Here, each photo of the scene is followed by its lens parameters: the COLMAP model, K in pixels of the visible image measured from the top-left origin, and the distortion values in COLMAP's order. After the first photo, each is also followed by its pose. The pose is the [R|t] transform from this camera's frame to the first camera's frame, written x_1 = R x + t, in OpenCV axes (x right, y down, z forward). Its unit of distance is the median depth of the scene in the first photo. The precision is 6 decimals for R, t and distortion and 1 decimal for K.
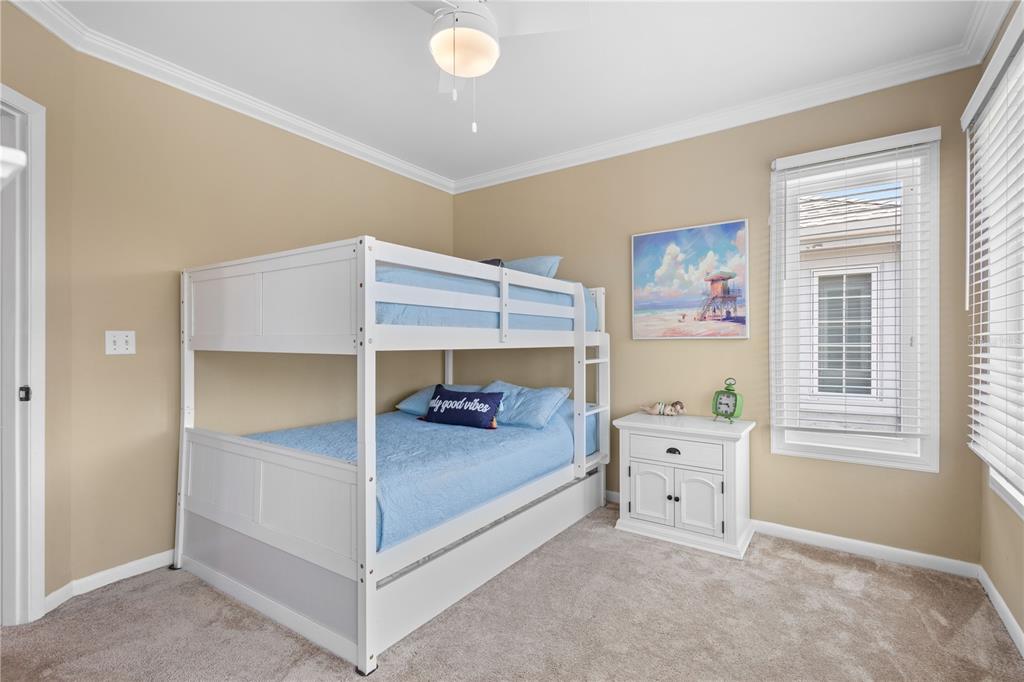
lens RADIAL K [[474.6, 0, 511.8], [0, 474.6, 339.3], [0, 0, 1]] dist [0.008049, -0.000179]
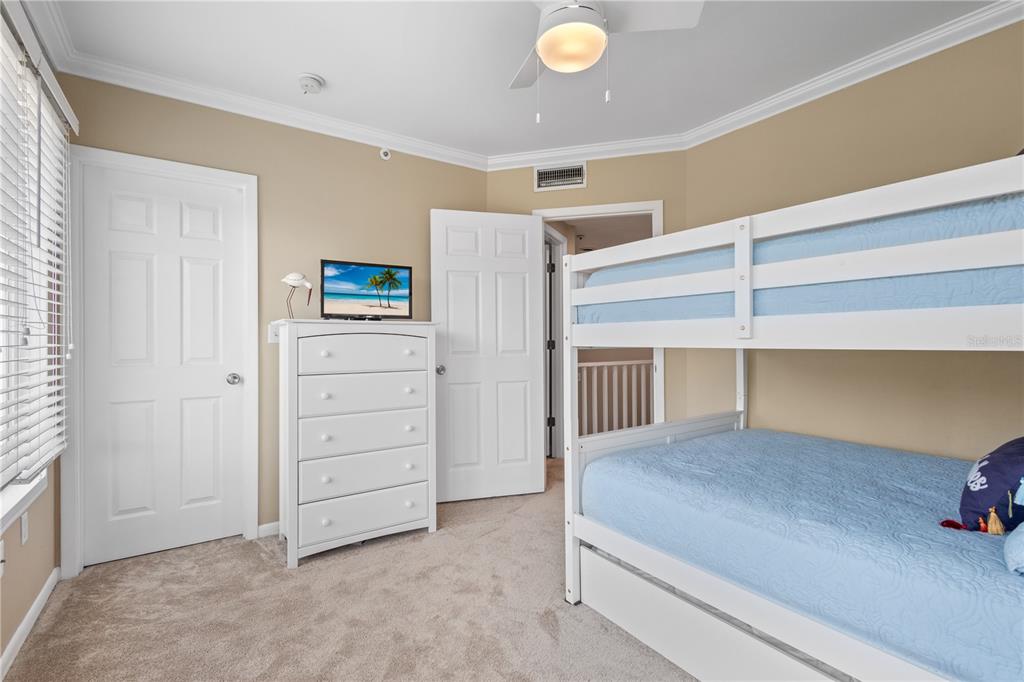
lens RADIAL K [[474.6, 0, 511.8], [0, 474.6, 339.3], [0, 0, 1]] dist [0.008049, -0.000179]
pose [[-0.359266, -0.003097, -0.933230, 0.776050], [0.008324, 0.999944, -0.006523, 0.011213], [0.933198, -0.010111, -0.359220, 1.101530]]
